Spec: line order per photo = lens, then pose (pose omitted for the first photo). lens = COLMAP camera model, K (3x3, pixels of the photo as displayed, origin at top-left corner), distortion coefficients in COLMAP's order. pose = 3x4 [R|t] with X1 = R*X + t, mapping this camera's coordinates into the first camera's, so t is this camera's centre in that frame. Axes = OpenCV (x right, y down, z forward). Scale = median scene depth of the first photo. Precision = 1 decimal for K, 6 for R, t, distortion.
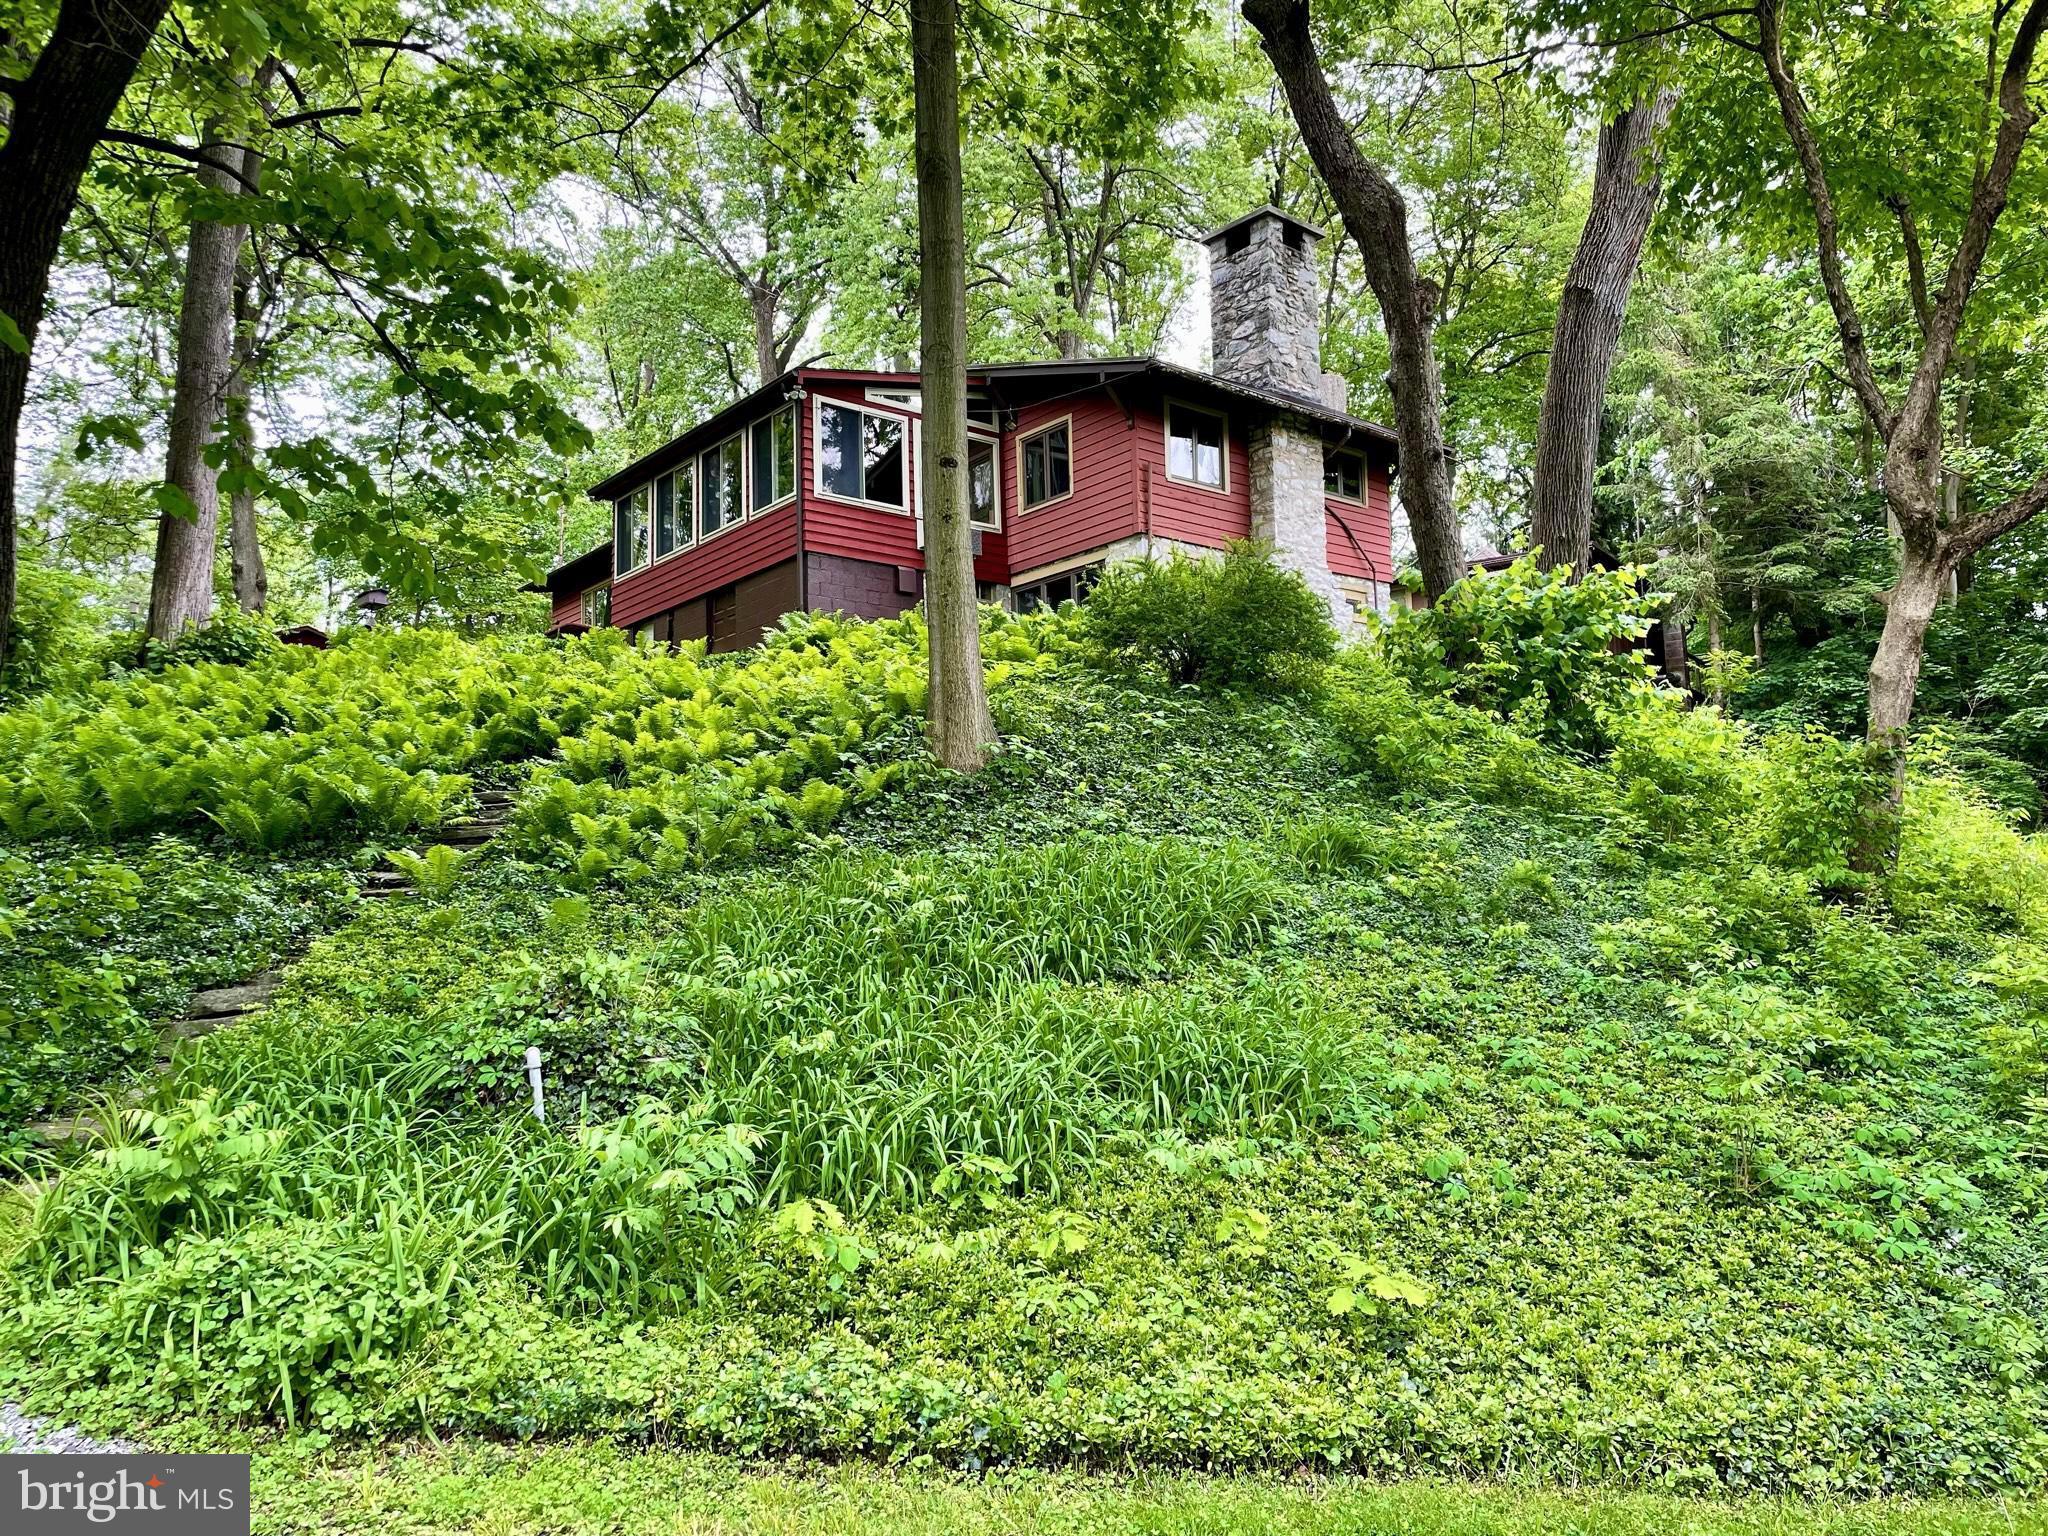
lens RADIAL K [[1527.0, 0, 1024.0], [0, 1527.0, 768.0], [0, 0, 1]] dist [0.095425, -0.115186]
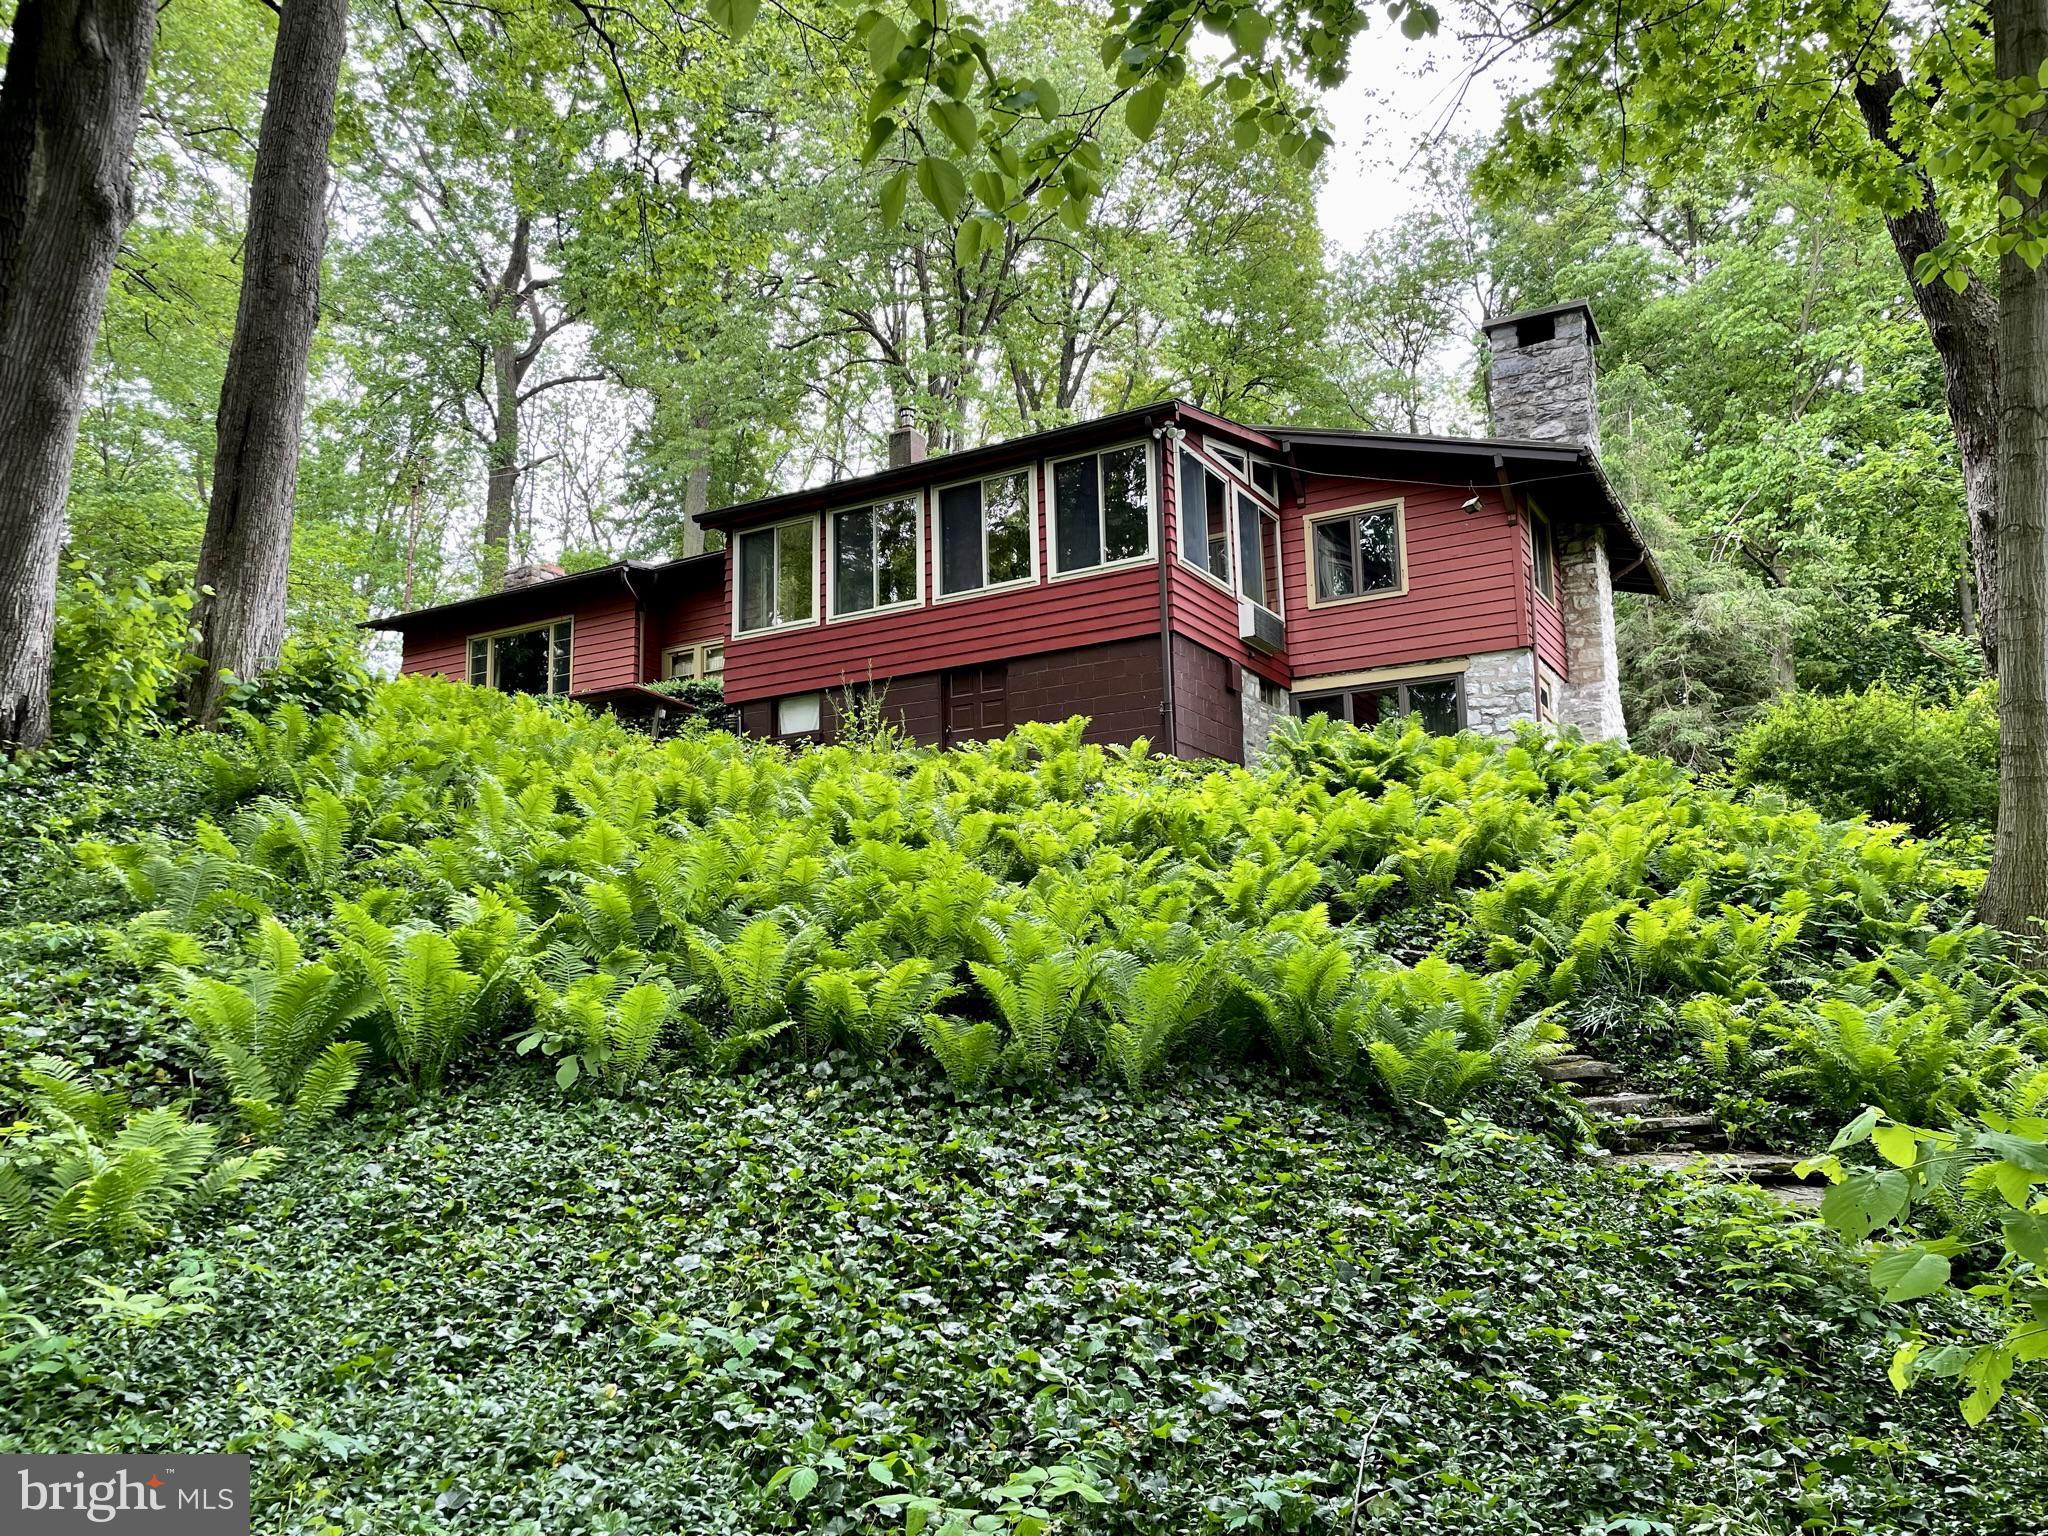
lens RADIAL K [[1527.0, 0, 1024.0], [0, 1527.0, 768.0], [0, 0, 1]] dist [0.095425, -0.115186]
pose [[0.933897, 0.067183, 0.351173, -0.465064], [-0.046135, 0.996620, -0.067975, -0.015044], [-0.354553, 0.047281, 0.933840, 0.294148]]
